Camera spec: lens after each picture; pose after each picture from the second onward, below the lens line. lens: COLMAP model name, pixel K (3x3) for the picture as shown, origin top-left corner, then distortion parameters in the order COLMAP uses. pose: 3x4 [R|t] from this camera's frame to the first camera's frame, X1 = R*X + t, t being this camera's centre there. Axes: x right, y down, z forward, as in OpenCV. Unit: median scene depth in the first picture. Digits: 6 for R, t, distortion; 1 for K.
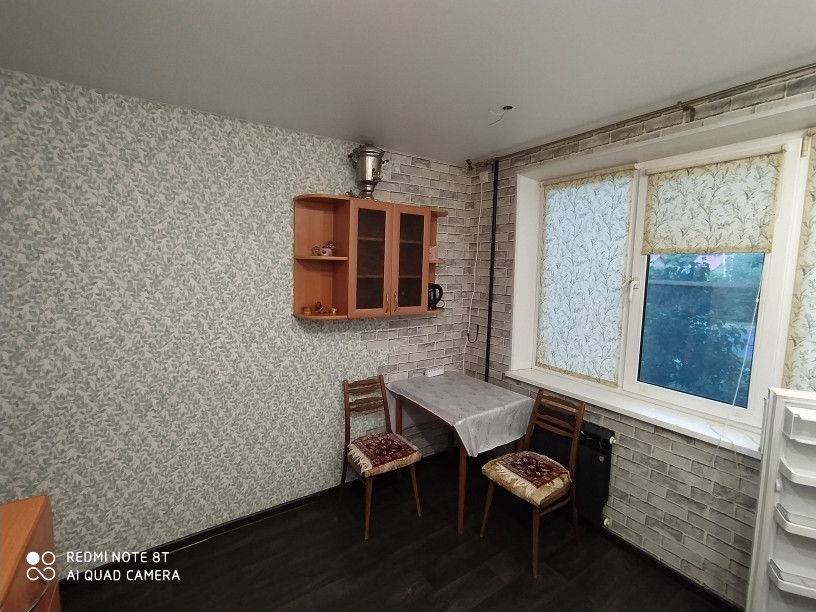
lens RADIAL K [[360.1, 0, 408.0], [0, 360.1, 306.0], [0, 0, 1]] dist [0.000120, 0.000080]
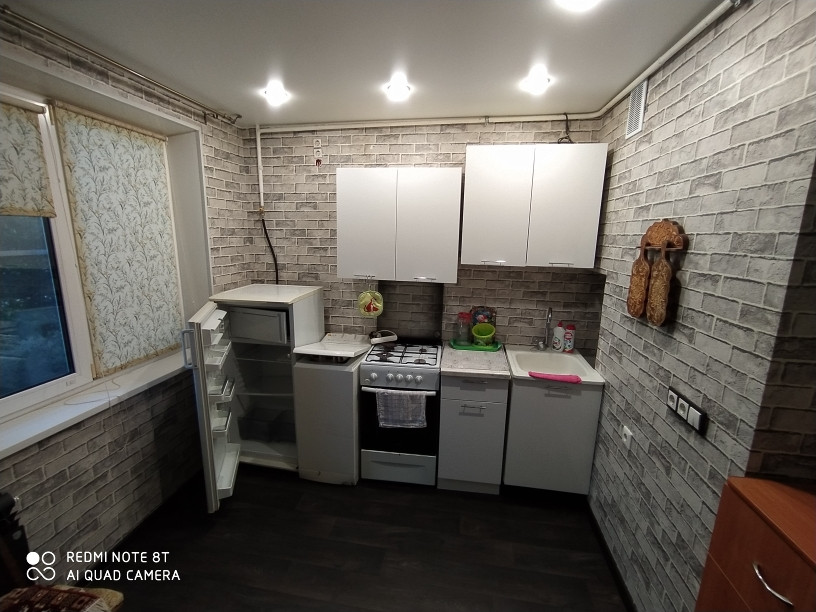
lens RADIAL K [[360.1, 0, 408.0], [0, 360.1, 306.0], [0, 0, 1]] dist [0.000120, 0.000080]
pose [[-0.741144, -0.152761, 0.653735, -0.409705], [0.055266, 0.956580, 0.286183, -0.140192], [-0.669068, 0.248233, -0.700521, 1.073165]]
